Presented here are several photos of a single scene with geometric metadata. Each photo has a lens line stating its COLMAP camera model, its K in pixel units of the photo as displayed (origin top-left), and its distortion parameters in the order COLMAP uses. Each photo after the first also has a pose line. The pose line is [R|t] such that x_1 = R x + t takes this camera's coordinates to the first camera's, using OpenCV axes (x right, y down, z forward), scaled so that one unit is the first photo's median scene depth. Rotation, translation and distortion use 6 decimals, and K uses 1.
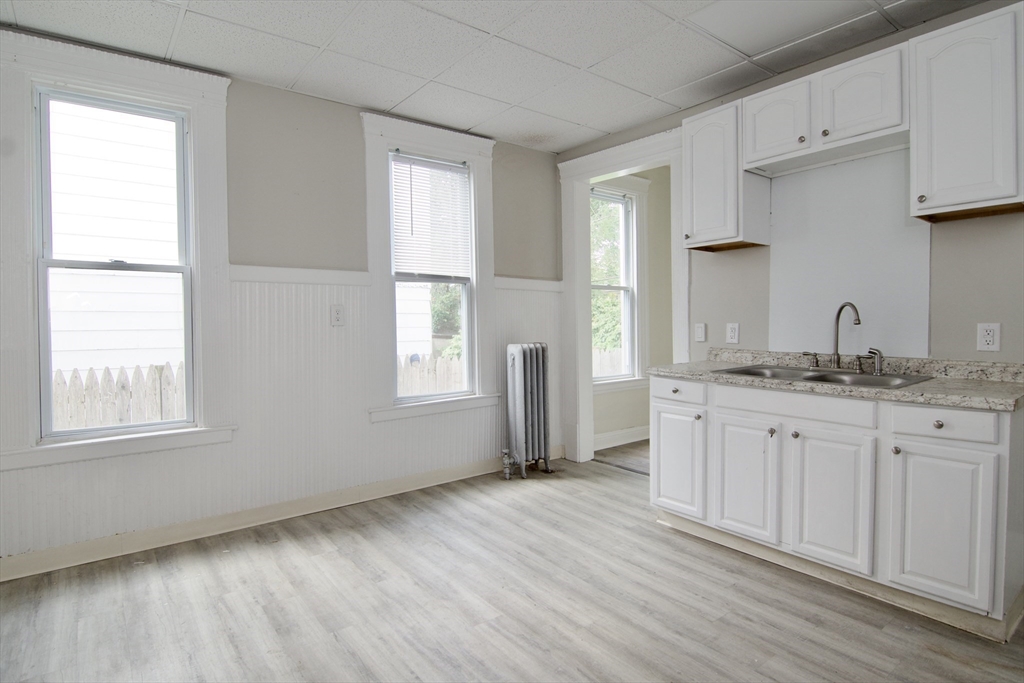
lens RADIAL K [[564.0, 0, 517.5], [0, 564.0, 341.3], [0, 0, 1]] dist [0.003614, -0.017307]
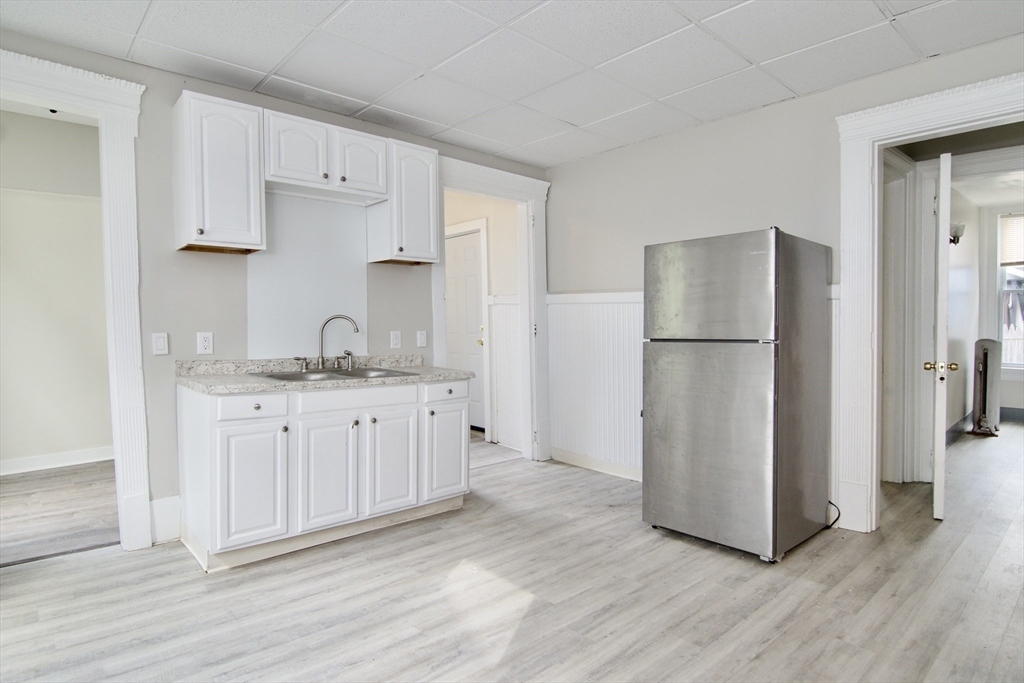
lens RADIAL K [[564.0, 0, 517.5], [0, 564.0, 341.3], [0, 0, 1]] dist [0.003614, -0.017307]
pose [[-0.096327, -0.018936, 0.995170, -0.698736], [0.037460, 0.999042, 0.022635, -0.023271], [-0.994645, 0.039459, -0.095526, 0.707647]]
